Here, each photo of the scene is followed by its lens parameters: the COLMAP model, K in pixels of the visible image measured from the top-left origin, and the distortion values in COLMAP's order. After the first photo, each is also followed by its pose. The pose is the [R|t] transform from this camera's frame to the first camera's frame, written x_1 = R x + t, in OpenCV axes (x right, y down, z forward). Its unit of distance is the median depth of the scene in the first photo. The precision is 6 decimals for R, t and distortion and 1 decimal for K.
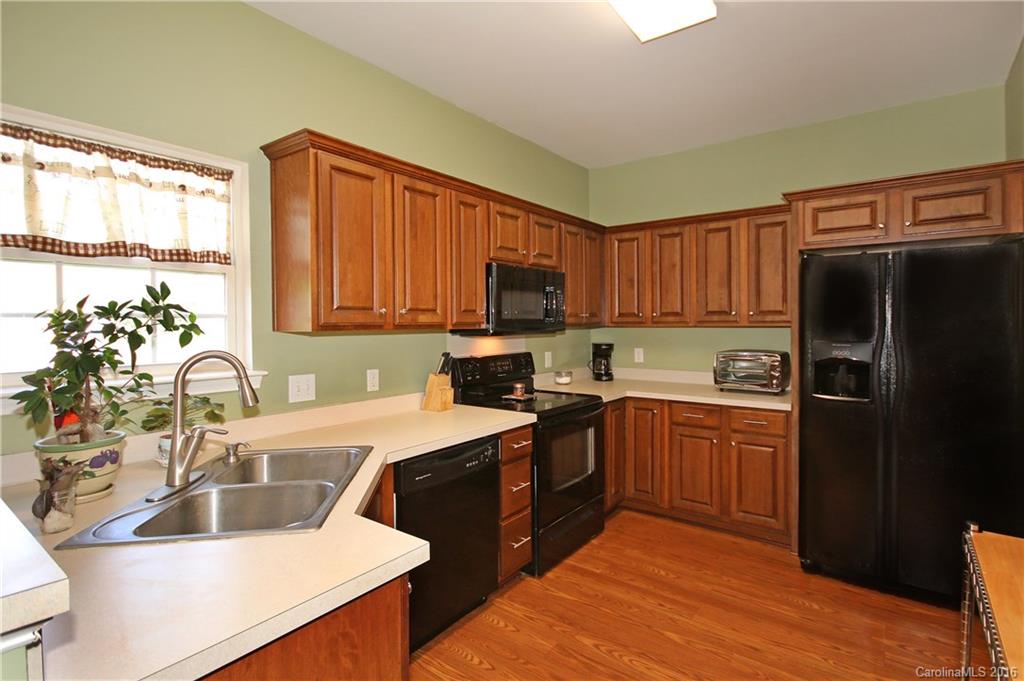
lens RADIAL K [[498.6, 0, 519.9], [0, 498.6, 323.5], [0, 0, 1]] dist [0.004122, -0.003368]
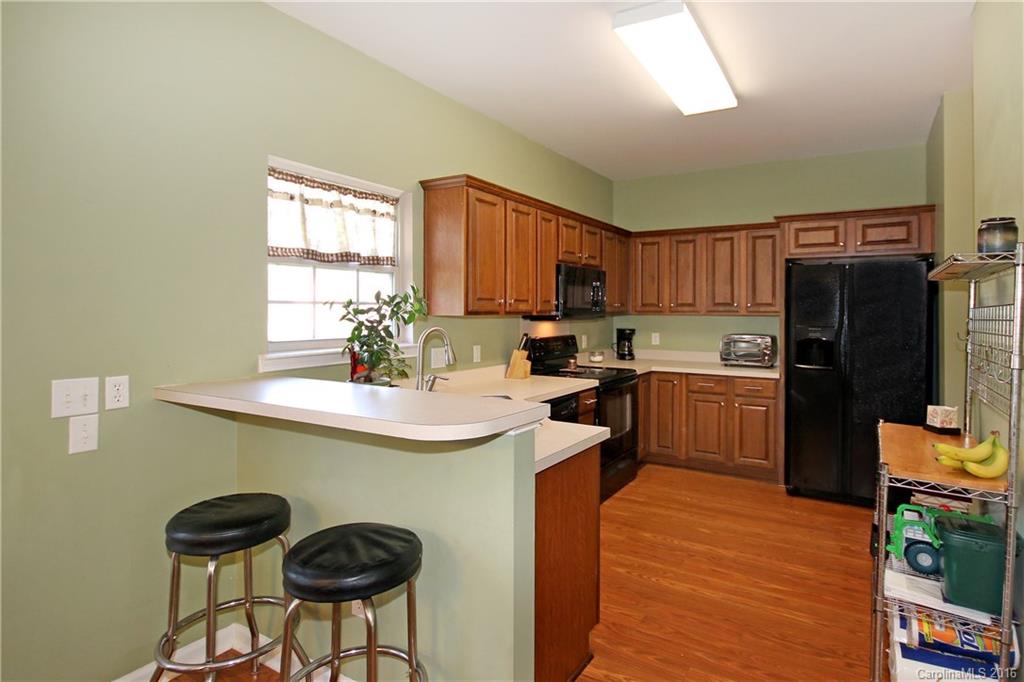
lens RADIAL K [[537.0, 0, 544.7], [0, 537.0, 305.3], [0, 0, 1]] dist [-0.001589, 0.003137]
pose [[0.994010, 0.010736, 0.108763, -0.258989], [-0.009407, 0.999875, -0.012728, 0.003266], [-0.108886, 0.011629, 0.993986, -0.393018]]
